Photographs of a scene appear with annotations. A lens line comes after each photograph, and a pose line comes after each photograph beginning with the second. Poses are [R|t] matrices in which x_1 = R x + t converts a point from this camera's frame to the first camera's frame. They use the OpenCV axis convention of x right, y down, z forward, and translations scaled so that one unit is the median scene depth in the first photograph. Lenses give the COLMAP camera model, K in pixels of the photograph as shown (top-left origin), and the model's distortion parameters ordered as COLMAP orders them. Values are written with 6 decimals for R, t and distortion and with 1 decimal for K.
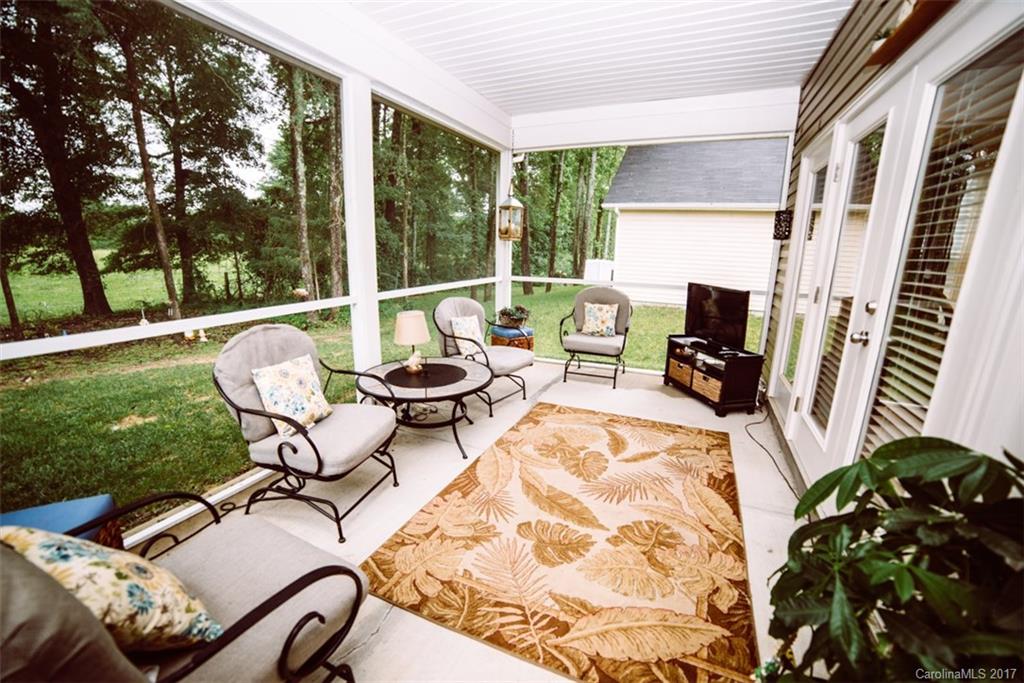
lens RADIAL K [[418.4, 0, 512.2], [0, 418.4, 343.6], [0, 0, 1]] dist [-0.108482, 0.038464]
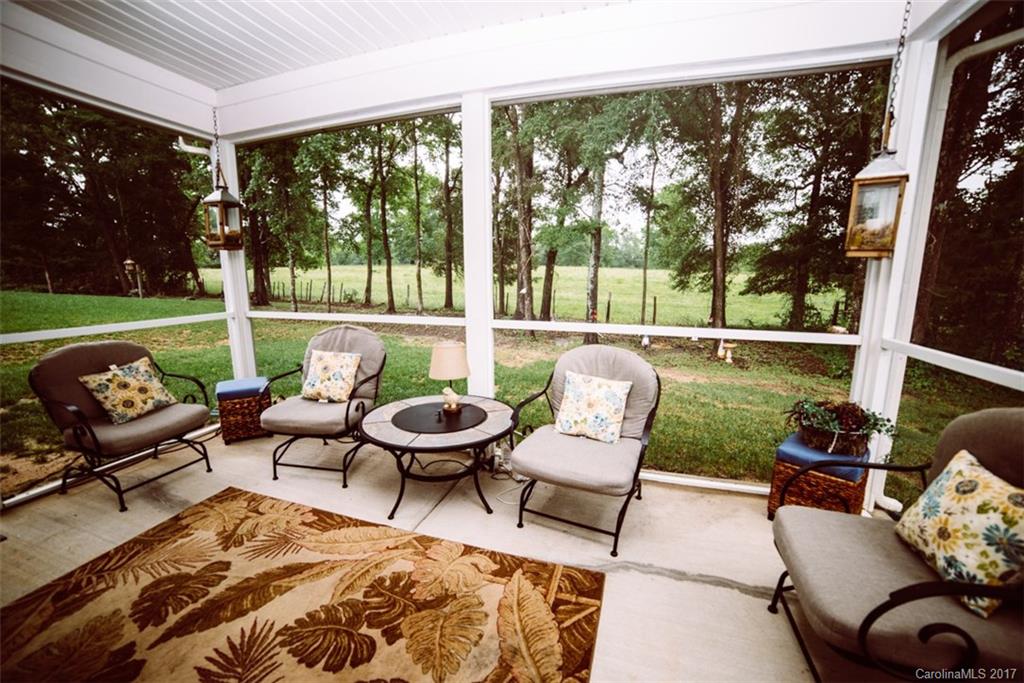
lens RADIAL K [[418.4, 0, 512.2], [0, 418.4, 343.6], [0, 0, 1]] dist [-0.108482, 0.038464]
pose [[0.107395, 0.156962, -0.981748, 0.626638], [-0.223297, 0.966040, 0.130024, -0.214416], [0.968816, 0.205257, 0.138797, 0.988224]]
